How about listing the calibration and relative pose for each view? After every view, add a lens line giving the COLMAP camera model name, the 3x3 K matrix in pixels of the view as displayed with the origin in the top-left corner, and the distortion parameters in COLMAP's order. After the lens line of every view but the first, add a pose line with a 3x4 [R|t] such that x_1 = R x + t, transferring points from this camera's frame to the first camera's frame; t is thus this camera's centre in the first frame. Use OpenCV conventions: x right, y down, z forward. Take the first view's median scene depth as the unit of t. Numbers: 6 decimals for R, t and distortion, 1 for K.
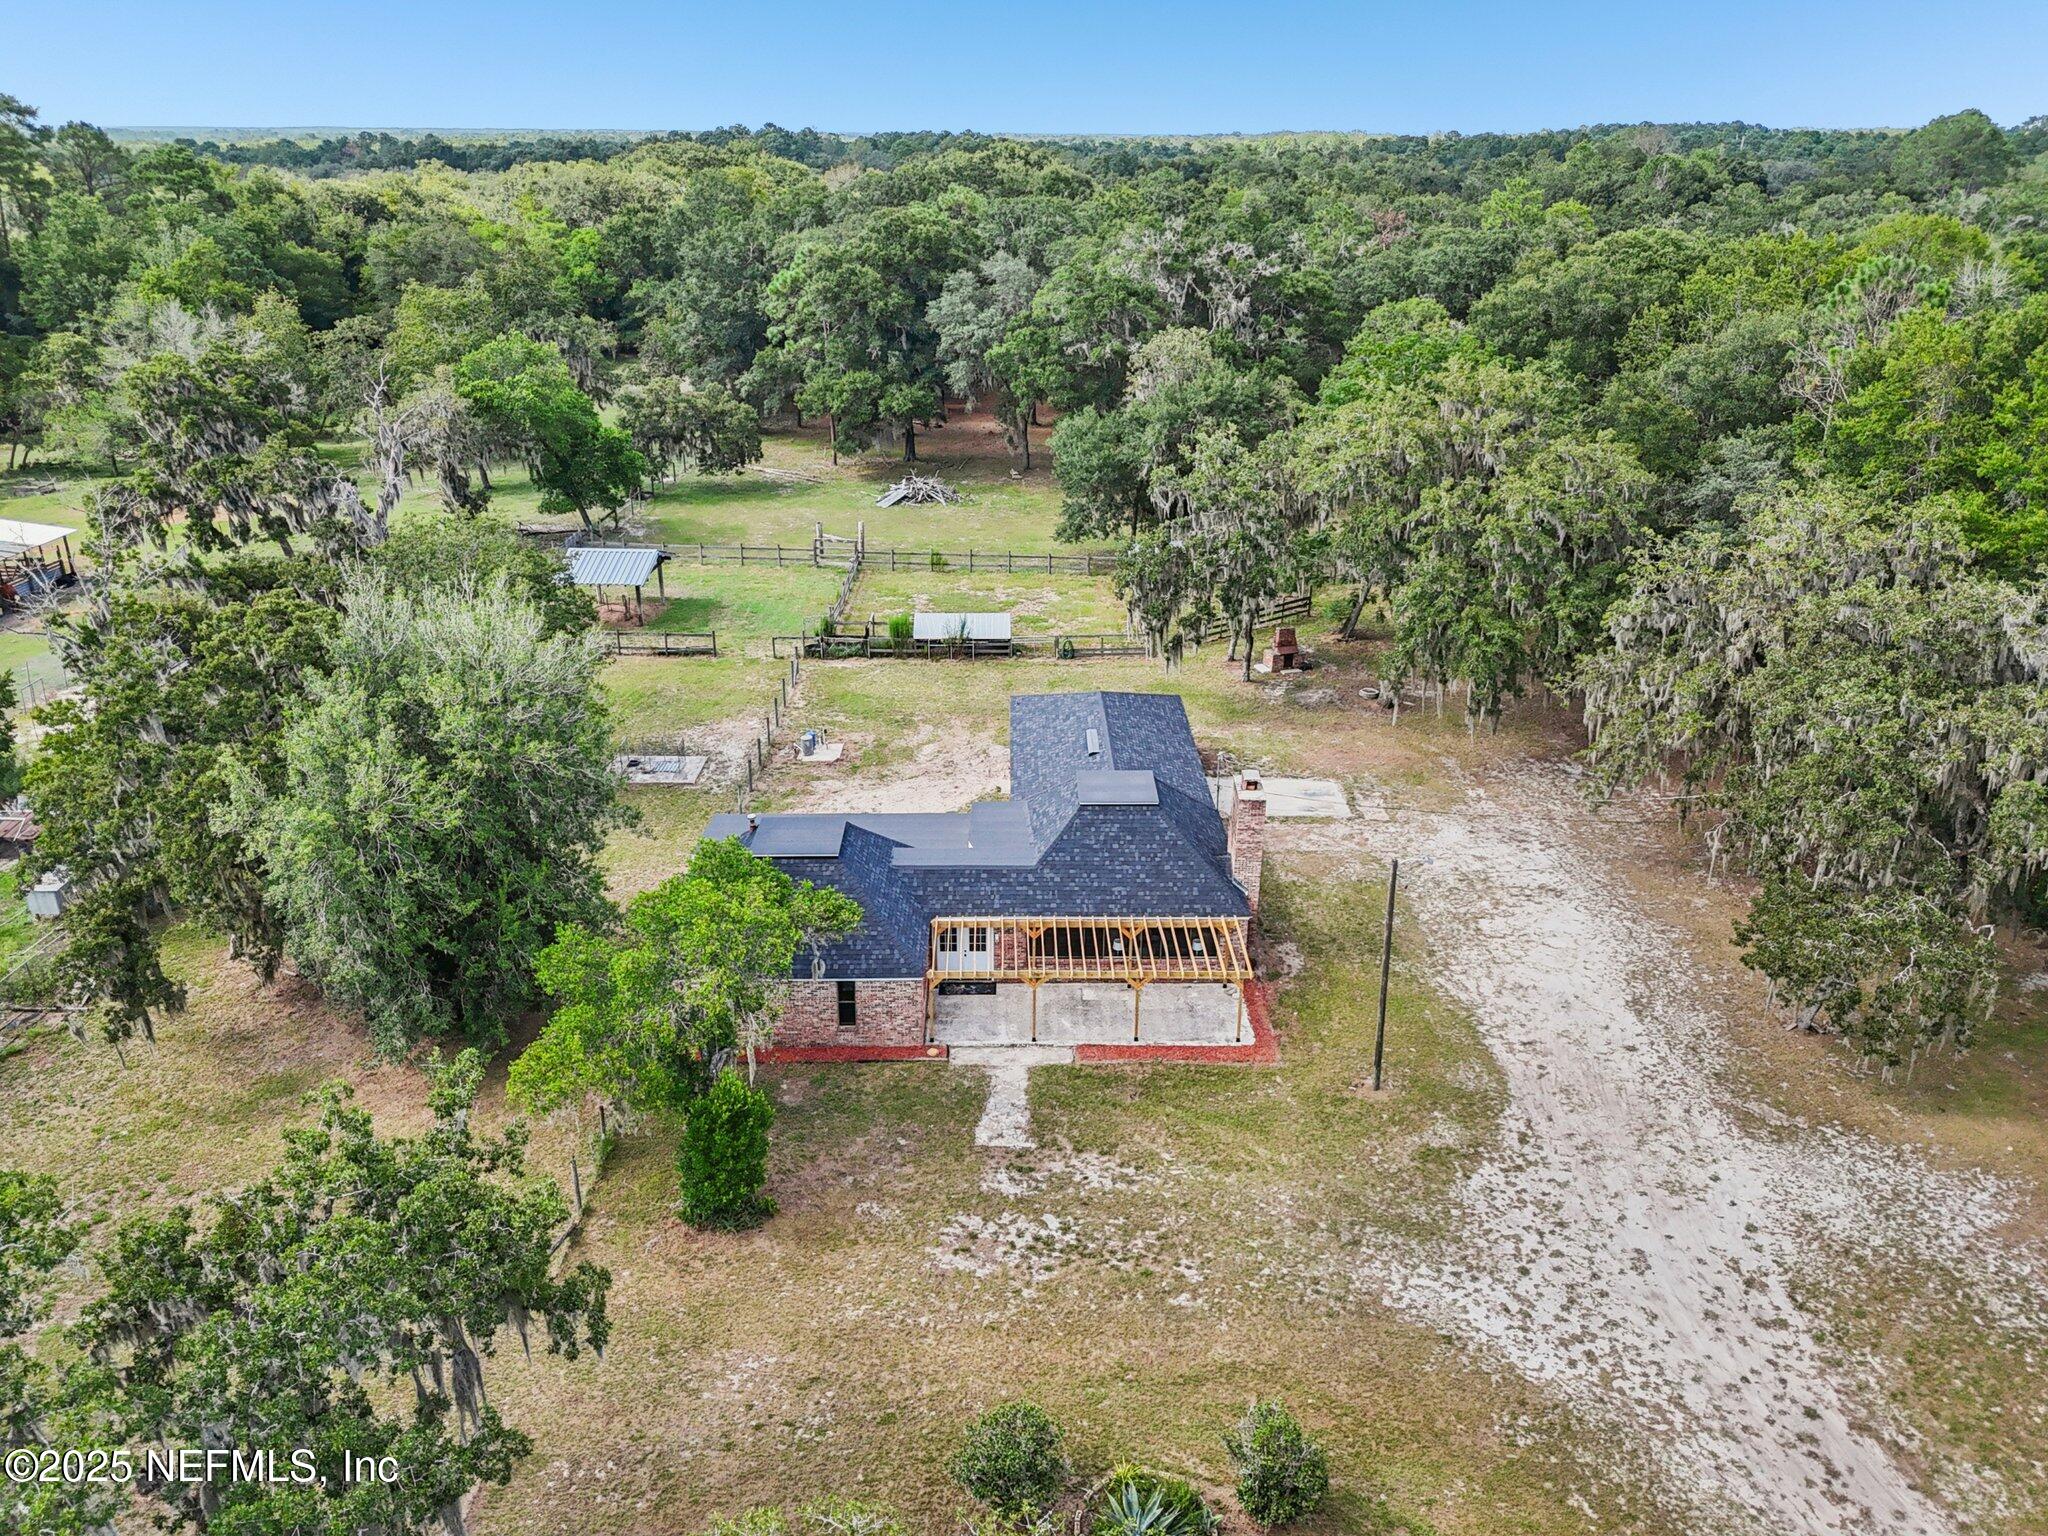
lens RADIAL K [[1502.8, 0, 1027.4], [0, 1502.8, 776.9], [0, 0, 1]] dist [0.065160, -0.055211]
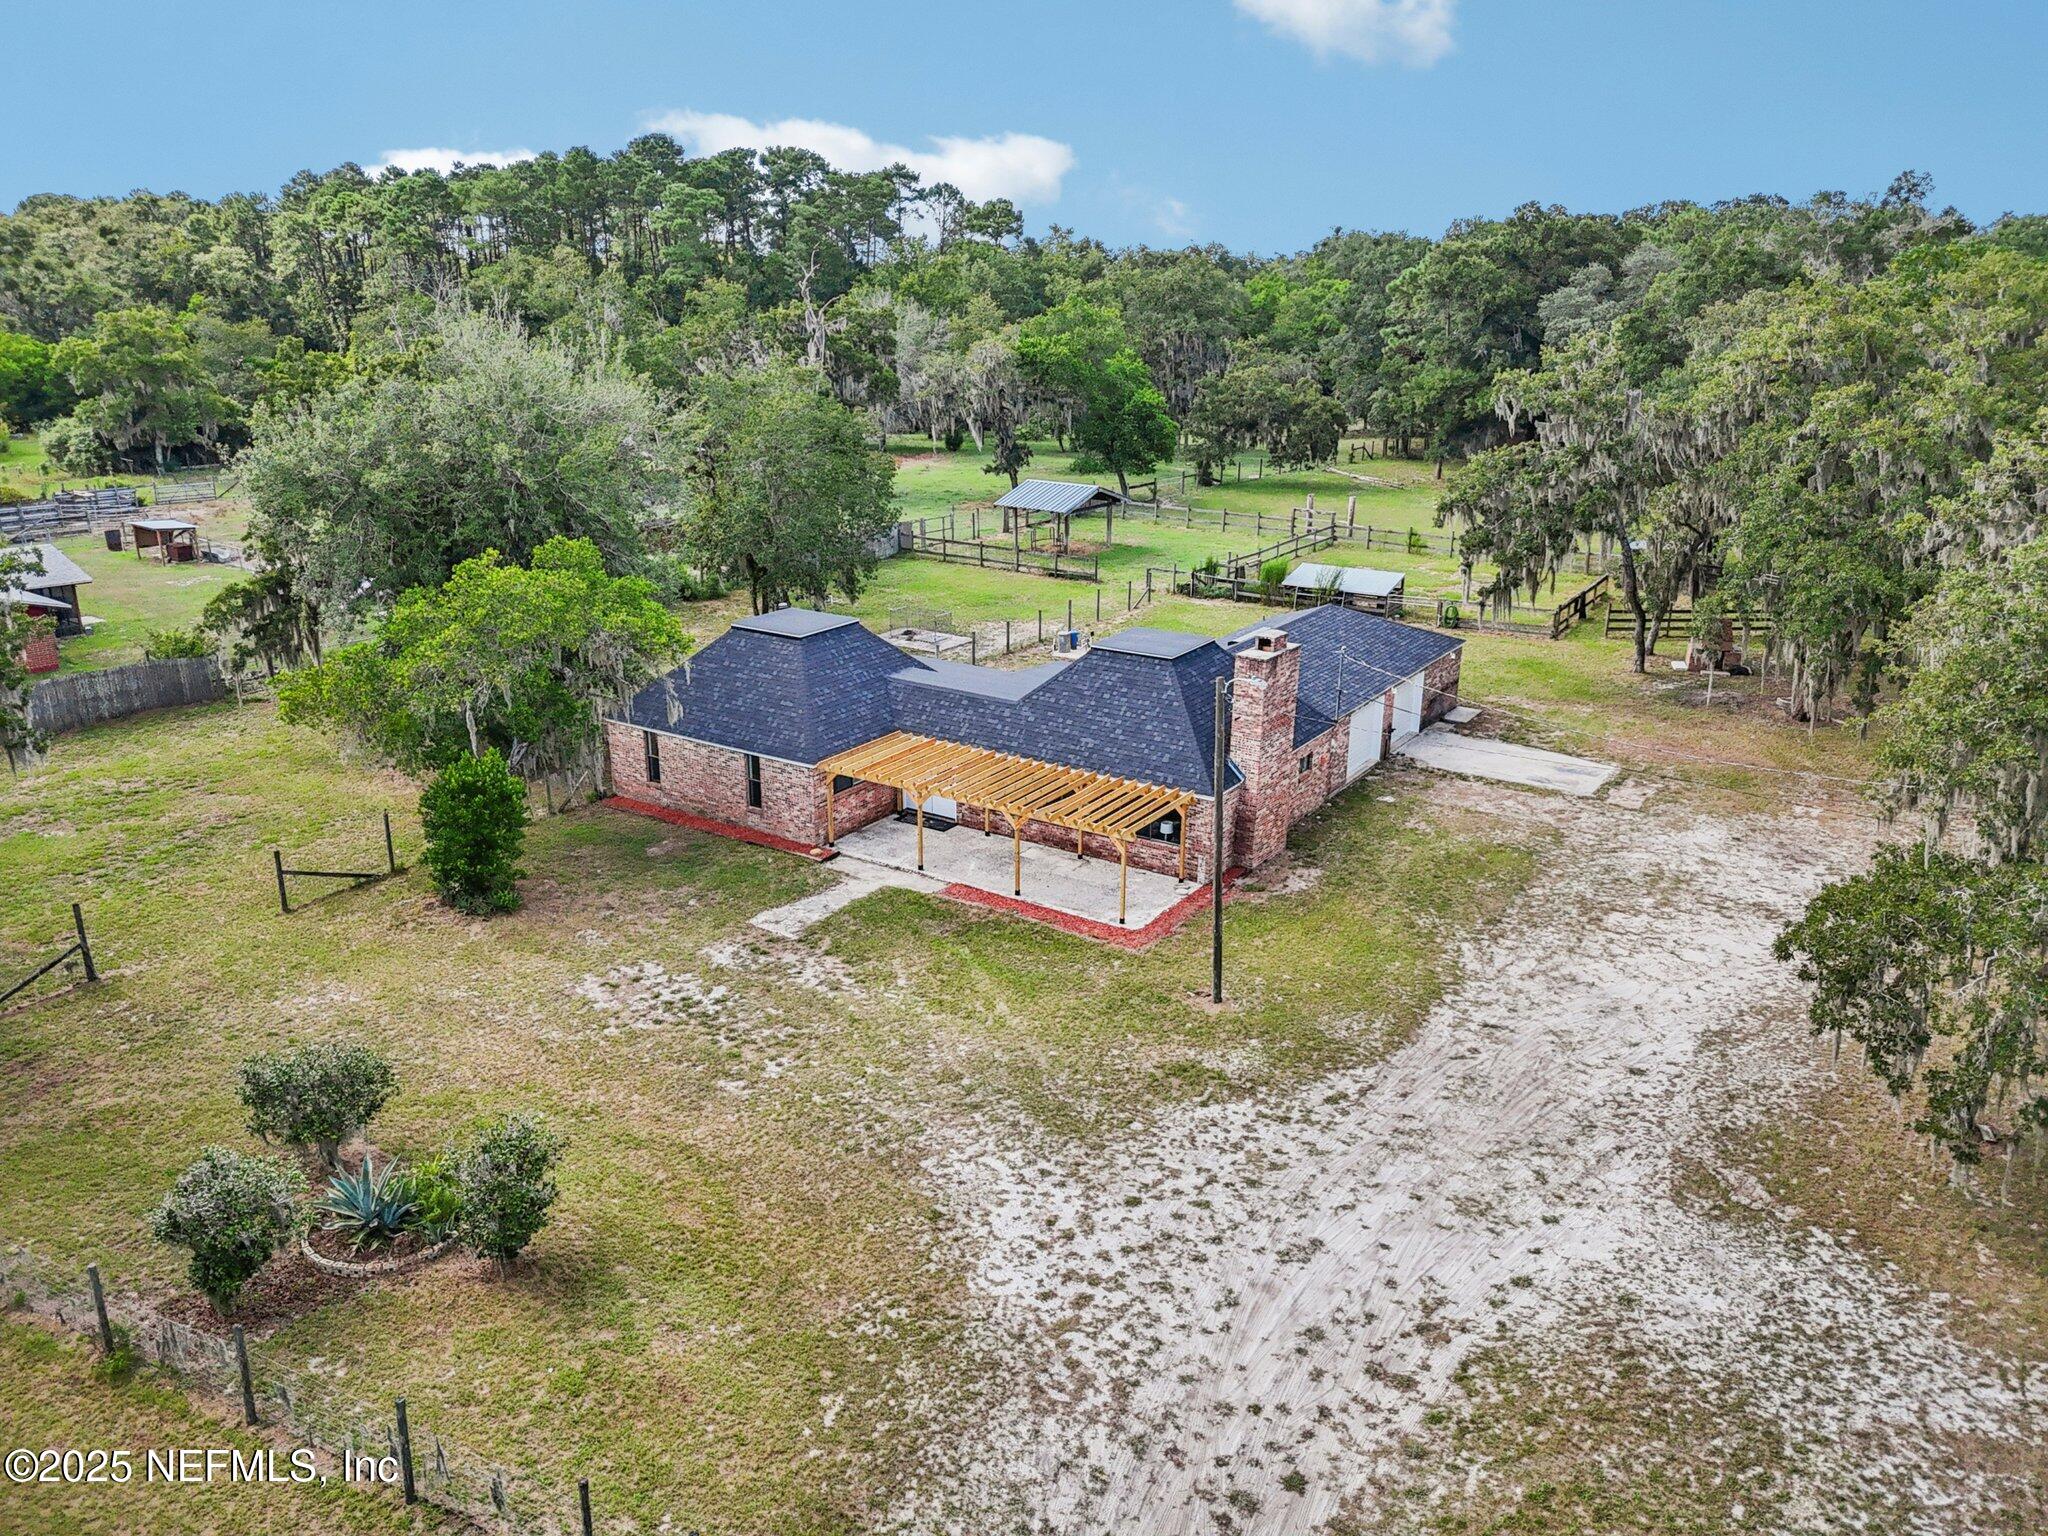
lens RADIAL K [[1499.2, 0, 1026.8], [0, 1499.2, 776.3], [0, 0, 1]] dist [0.063207, -0.060829]
pose [[0.830298, 0.176888, -0.528503, 0.373528], [-0.219714, 0.975385, -0.018721, 0.091256], [0.512182, 0.131663, 0.848725, 0.203769]]
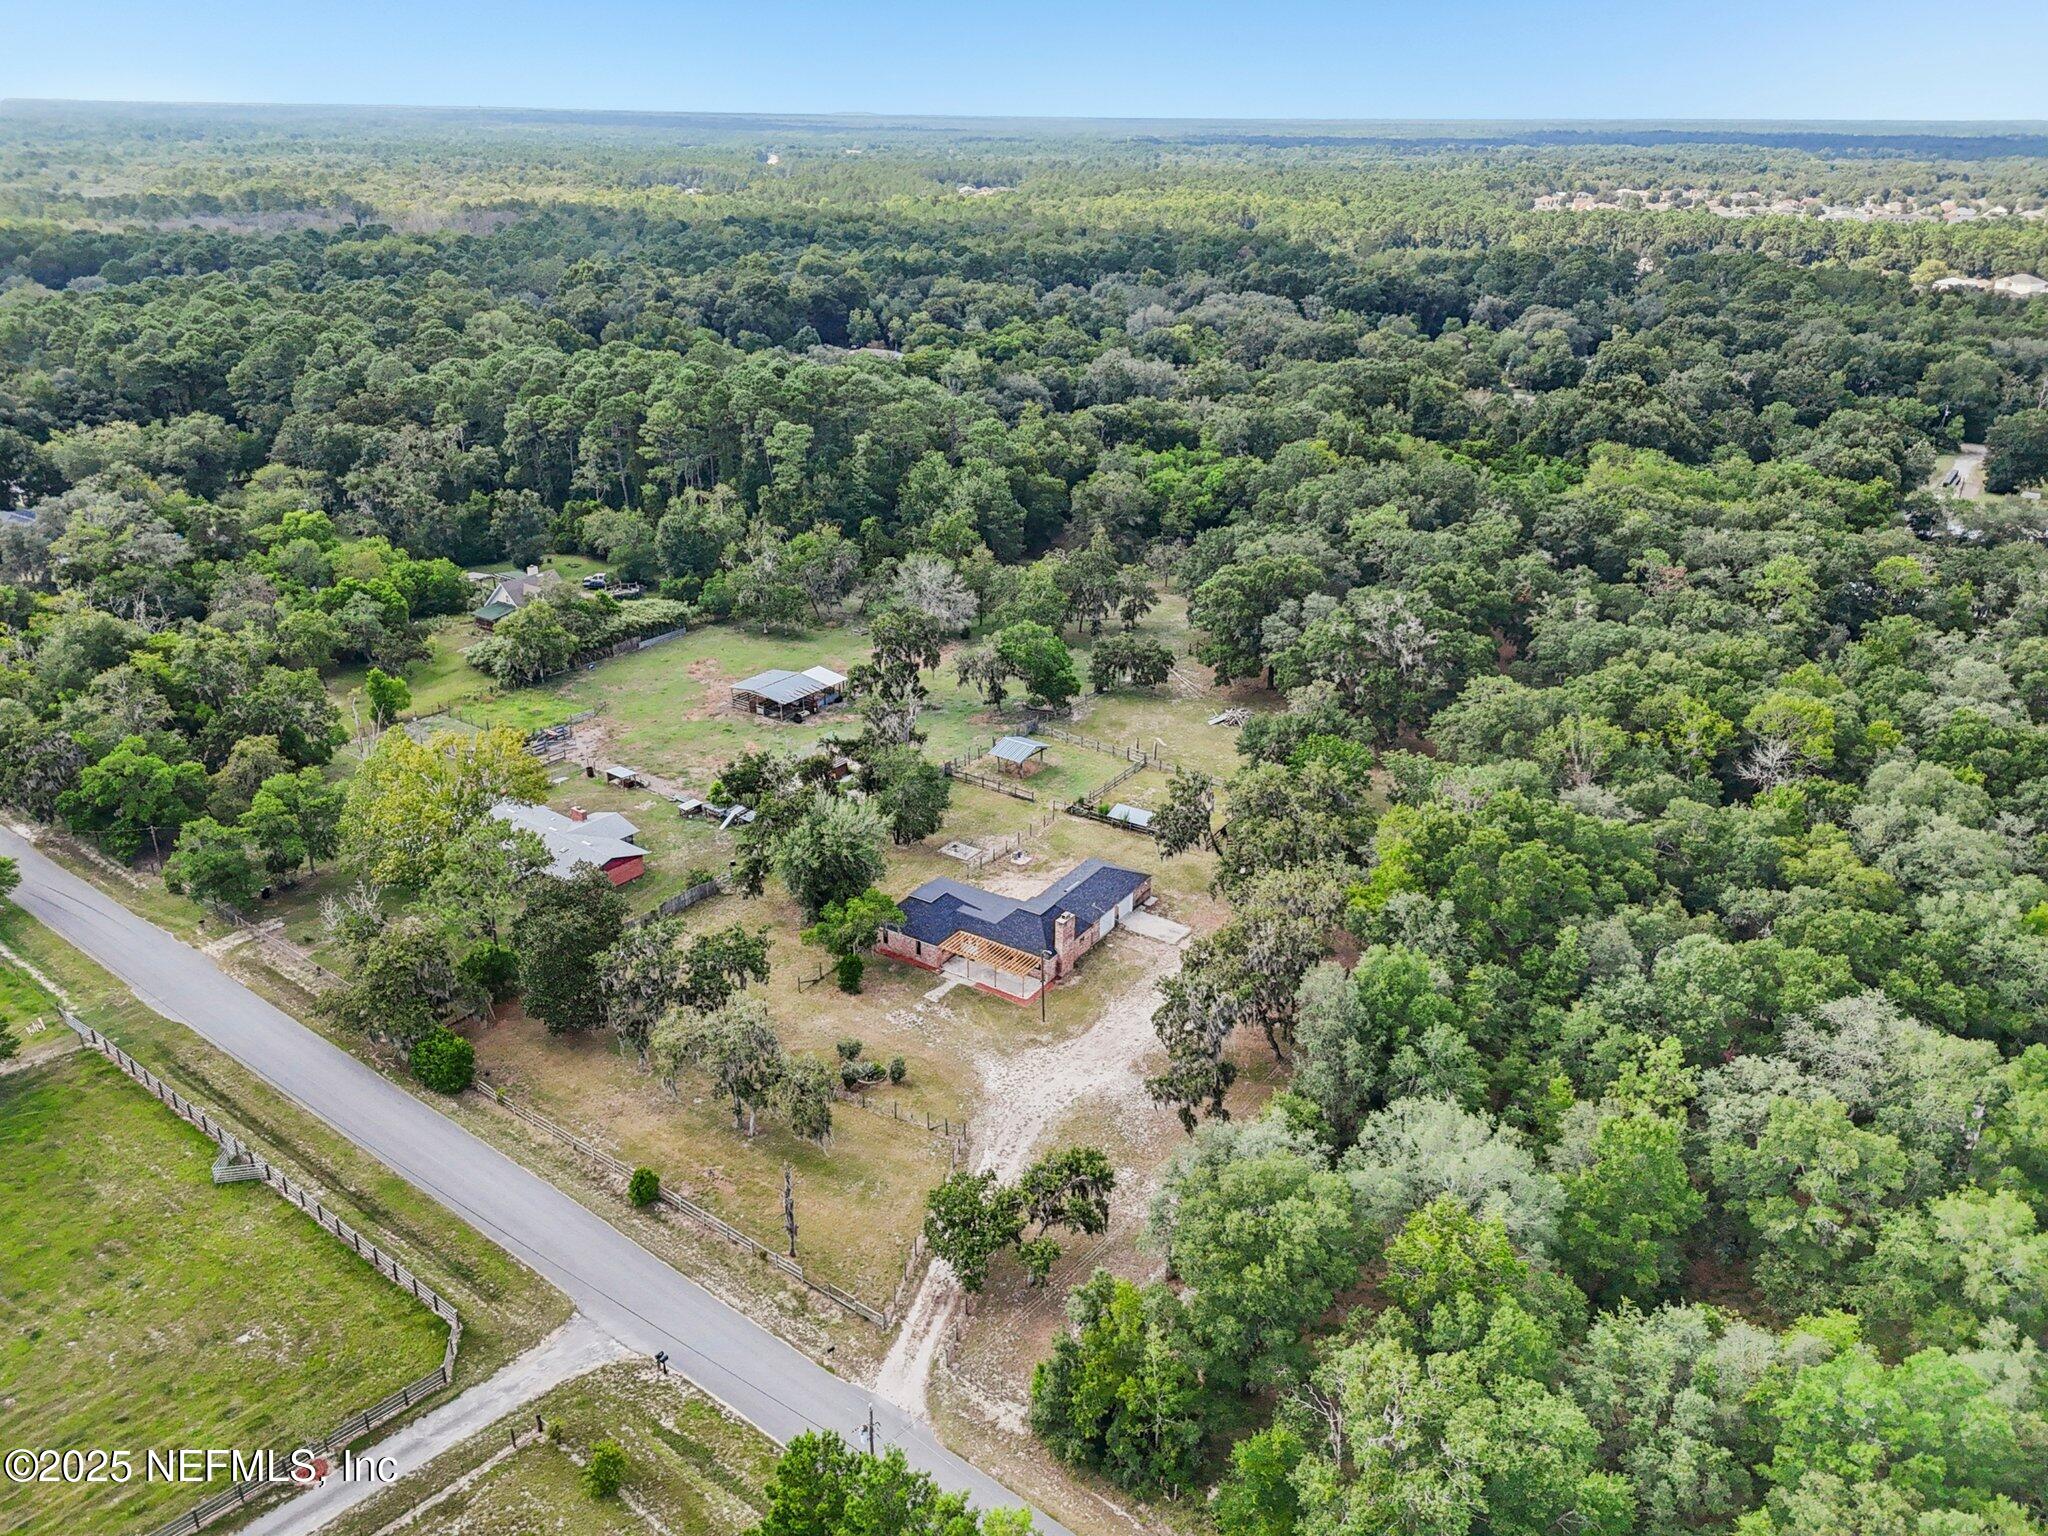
lens RADIAL K [[1500.7, 0, 1029.3], [0, 1500.7, 768.1], [0, 0, 1]] dist [0.128234, -0.165360]
pose [[0.833475, 0.223996, -0.505119, 1.165837], [-0.221275, 0.972952, 0.066340, -0.353608], [0.506317, 0.056477, 0.860496, -1.209721]]
